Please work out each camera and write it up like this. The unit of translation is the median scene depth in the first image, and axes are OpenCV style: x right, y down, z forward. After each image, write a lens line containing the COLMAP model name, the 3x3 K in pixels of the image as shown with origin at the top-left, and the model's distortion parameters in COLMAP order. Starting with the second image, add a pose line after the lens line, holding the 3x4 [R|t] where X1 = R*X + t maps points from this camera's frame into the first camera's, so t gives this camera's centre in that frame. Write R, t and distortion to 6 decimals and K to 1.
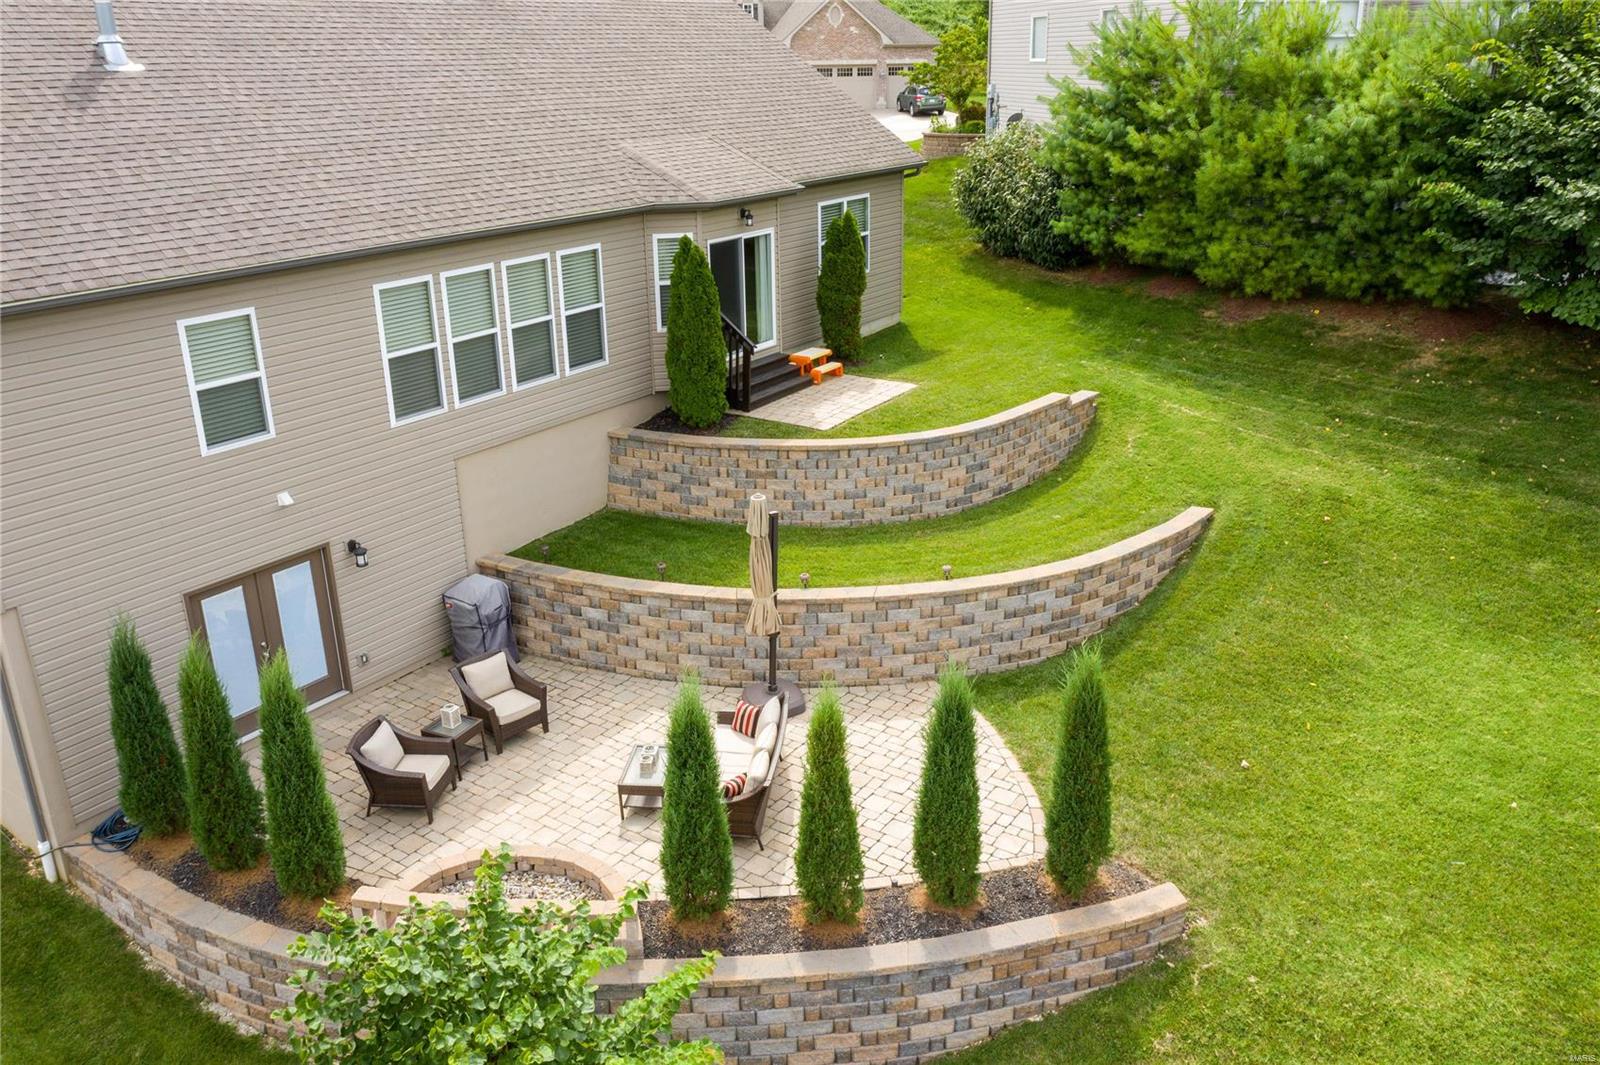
lens RADIAL K [[1261.2, 0, 798.3], [0, 1261.2, 530.5], [0, 0, 1]] dist [-0.008572, 0.009599]
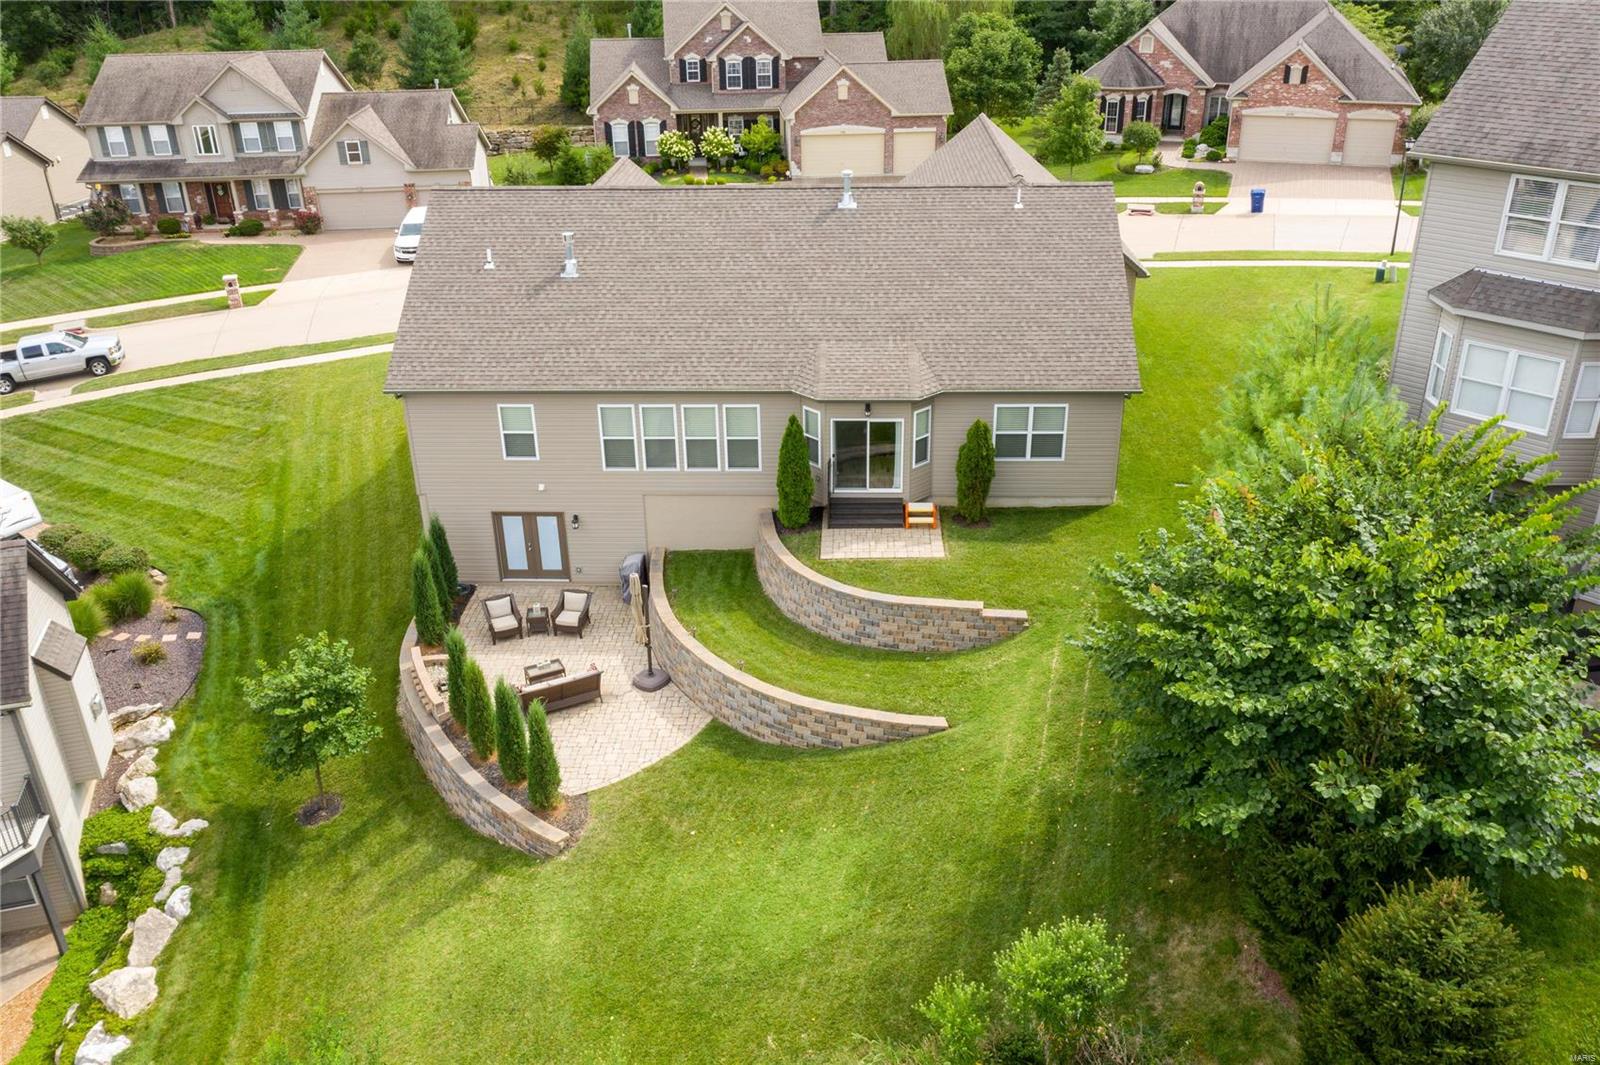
lens RADIAL K [[1261.2, 0, 796.6], [0, 1261.2, 531.4], [0, 0, 1]] dist [-0.008572, 0.009599]
pose [[0.529703, 0.381055, -0.757768, 1.303917], [-0.295356, 0.920353, 0.256350, -0.557086], [0.795097, 0.088022, 0.600060, 0.041649]]
